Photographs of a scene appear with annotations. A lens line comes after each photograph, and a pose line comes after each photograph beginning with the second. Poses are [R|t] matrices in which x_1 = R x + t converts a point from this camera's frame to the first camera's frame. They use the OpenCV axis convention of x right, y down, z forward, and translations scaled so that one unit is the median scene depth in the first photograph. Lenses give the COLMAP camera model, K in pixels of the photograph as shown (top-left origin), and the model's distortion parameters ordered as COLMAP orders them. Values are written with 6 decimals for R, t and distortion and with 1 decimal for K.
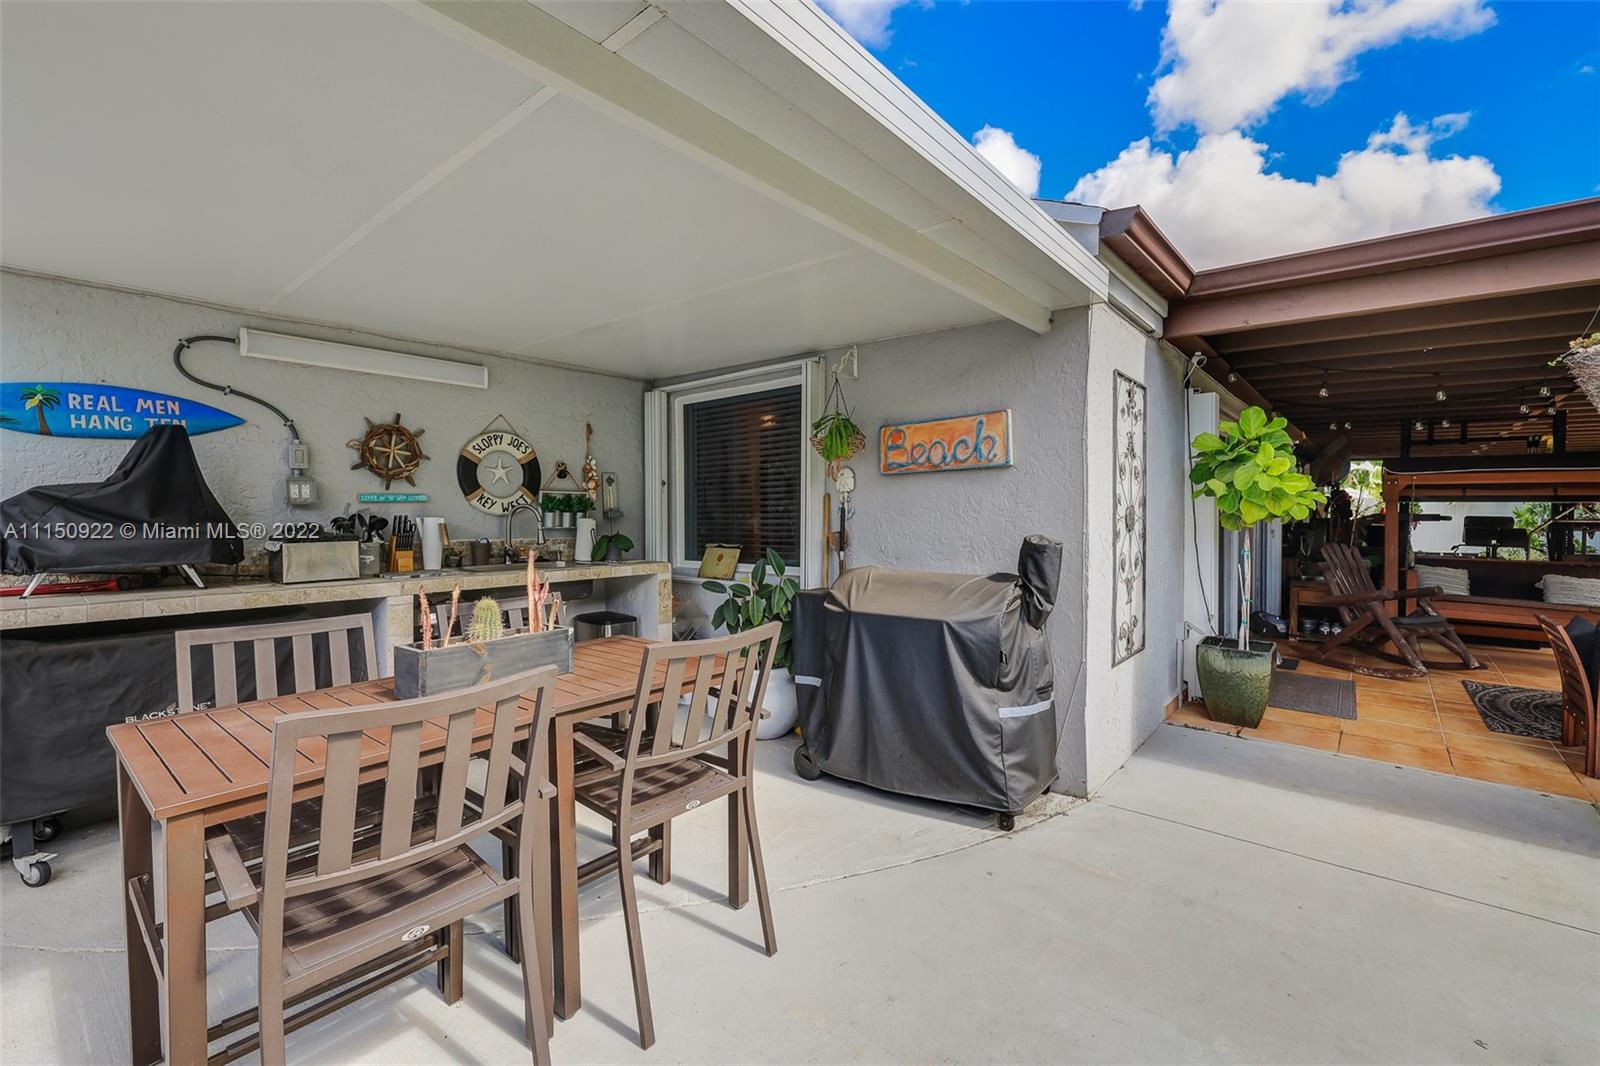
lens RADIAL K [[688.1, 0, 774.1], [0, 688.1, 525.4], [0, 0, 1]] dist [-0.001381, -0.000191]
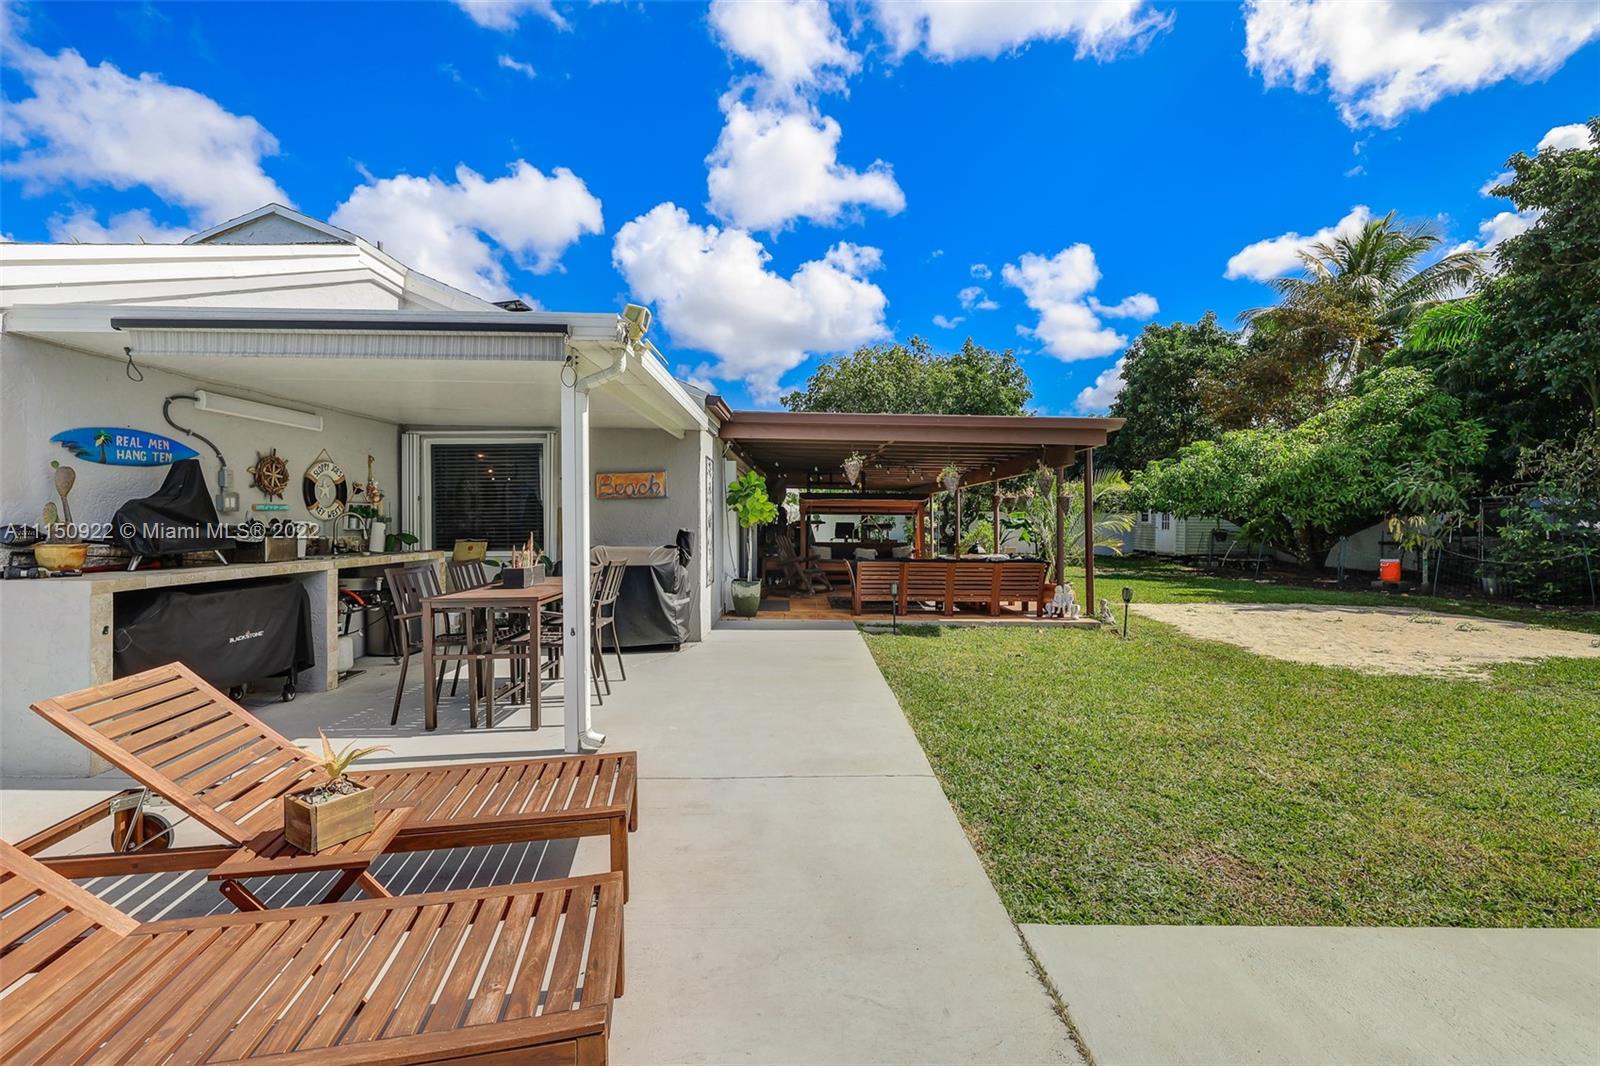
lens RADIAL K [[685.0, 0, 793.5], [0, 685.0, 496.7], [0, 0, 1]] dist [-0.001847, -0.000030]
pose [[0.760519, 0.023079, 0.648905, -0.592206], [0.012400, 0.998670, -0.050051, 0.020159], [-0.649197, 0.046111, 0.759221, -0.708968]]
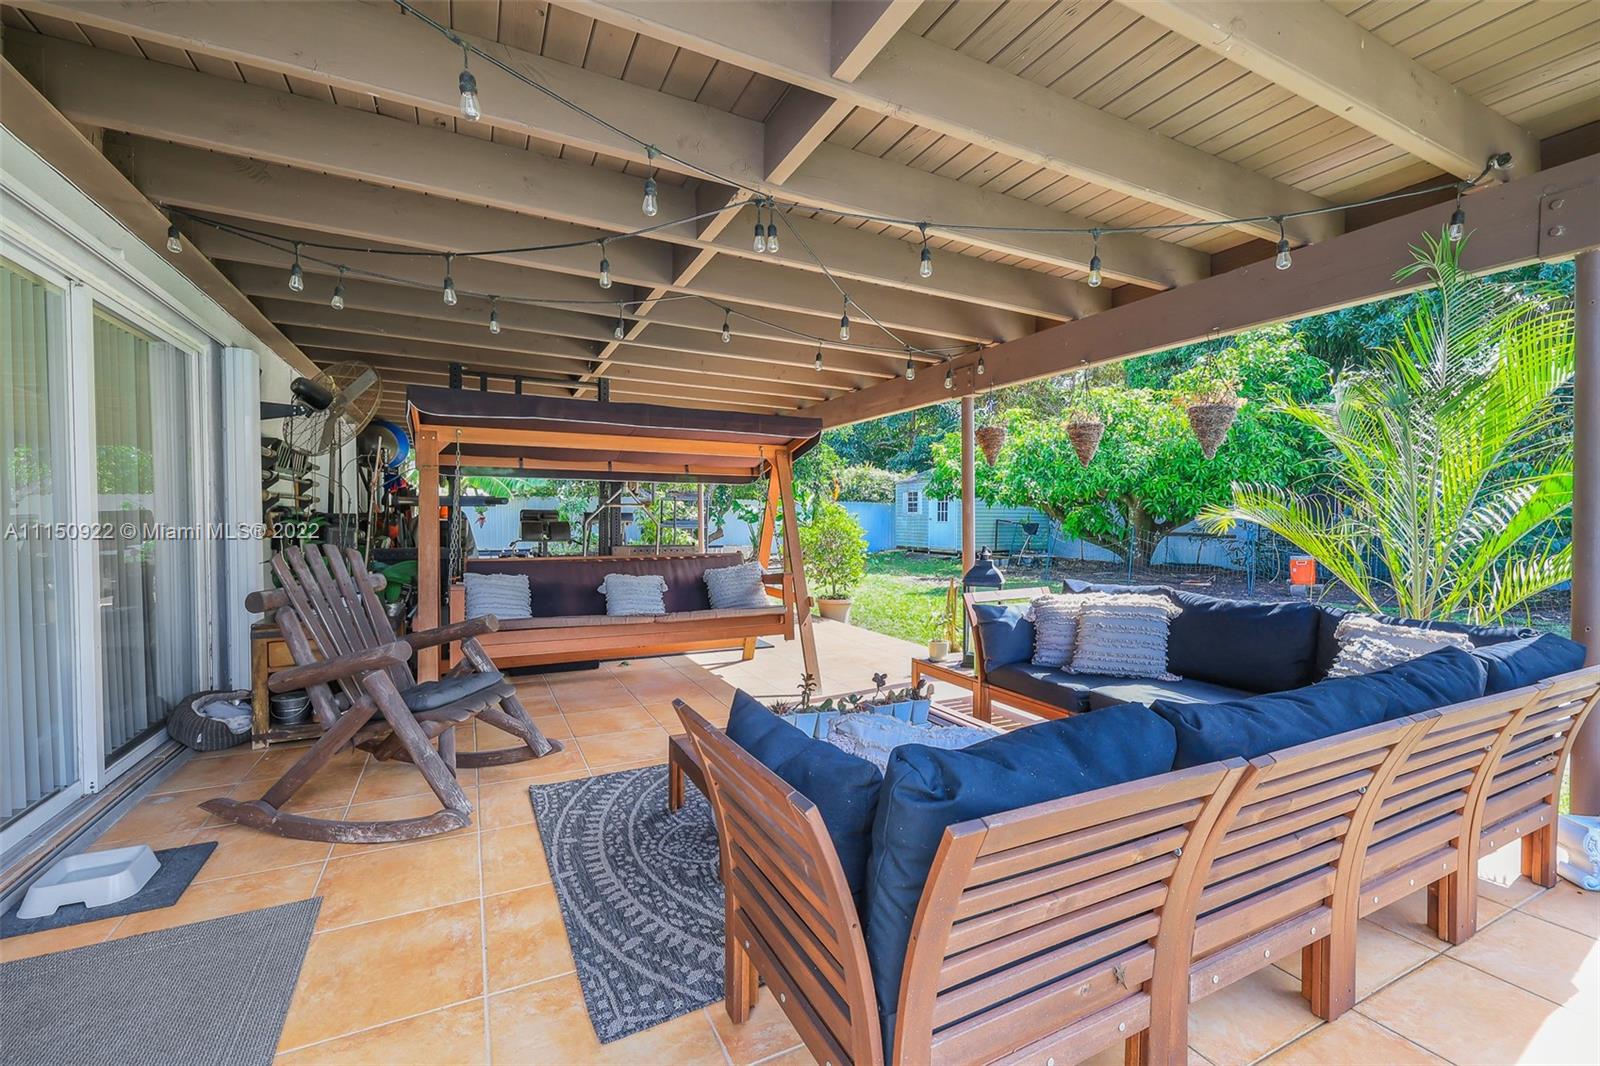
lens RADIAL K [[681.5, 0, 800.0], [0, 681.5, 533.0], [0, 0, 1]] dist [0.003737, 0.000569]
pose [[0.381071, -0.024372, 0.924224, 0.700923], [0.020786, 0.999626, 0.017790, 0.022916], [-0.924312, 0.012432, 0.381435, 0.705222]]
